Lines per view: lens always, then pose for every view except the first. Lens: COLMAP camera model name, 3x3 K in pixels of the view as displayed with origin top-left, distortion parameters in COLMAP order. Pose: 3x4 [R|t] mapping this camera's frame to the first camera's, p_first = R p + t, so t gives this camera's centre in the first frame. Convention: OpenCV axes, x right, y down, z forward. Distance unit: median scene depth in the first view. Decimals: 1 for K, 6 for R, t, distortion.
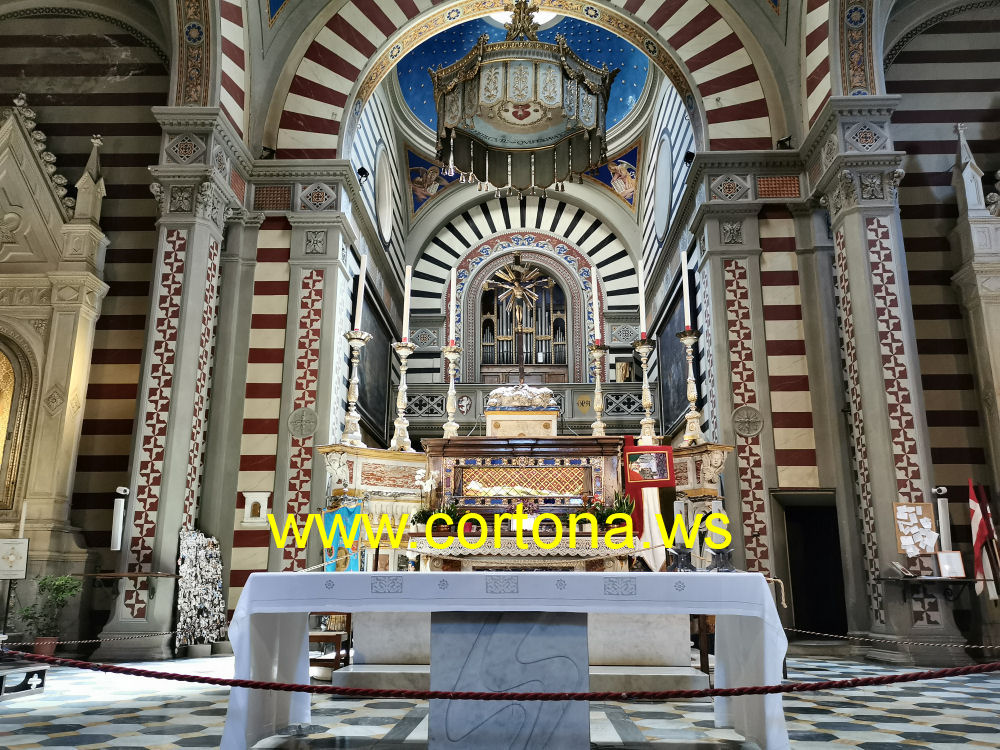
lens RADIAL K [[820.6, 0, 501.3], [0, 820.6, 380.4], [0, 0, 1]] dist [0.029673, -0.013582]
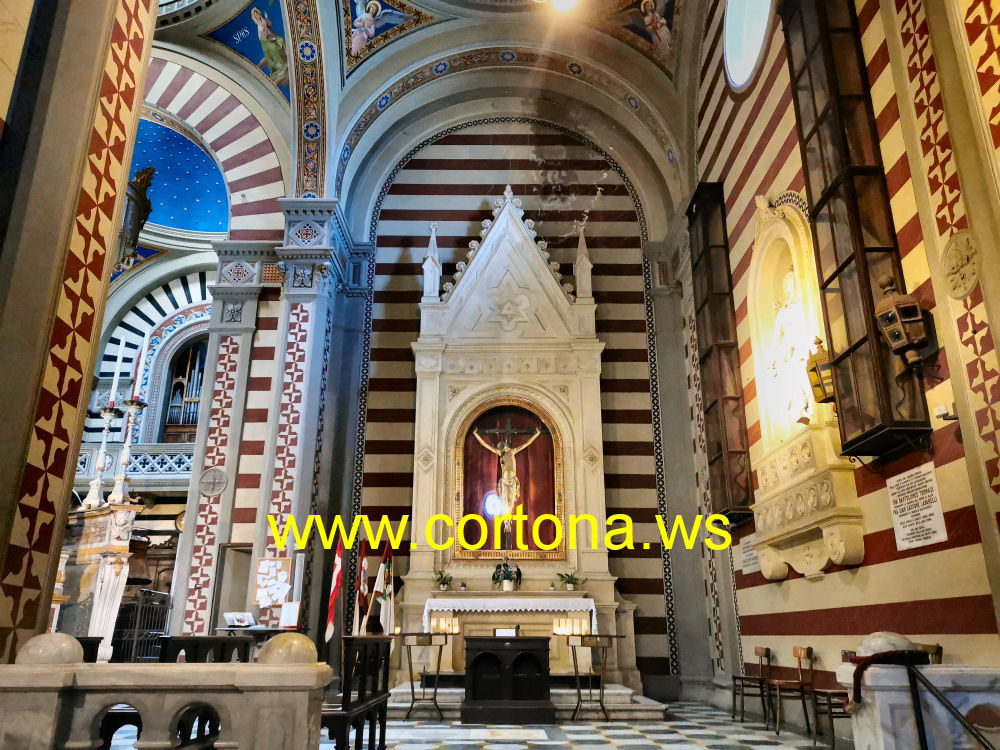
lens RADIAL K [[774.1, 0, 499.0], [0, 774.1, 369.6], [0, 0, 1]] dist [0.046275, -0.001200]
pose [[0.999633, 0.011264, 0.024654, 0.632732], [-0.009223, 0.996642, -0.081366, -0.018573], [-0.025488, 0.081108, 0.996379, -0.064754]]
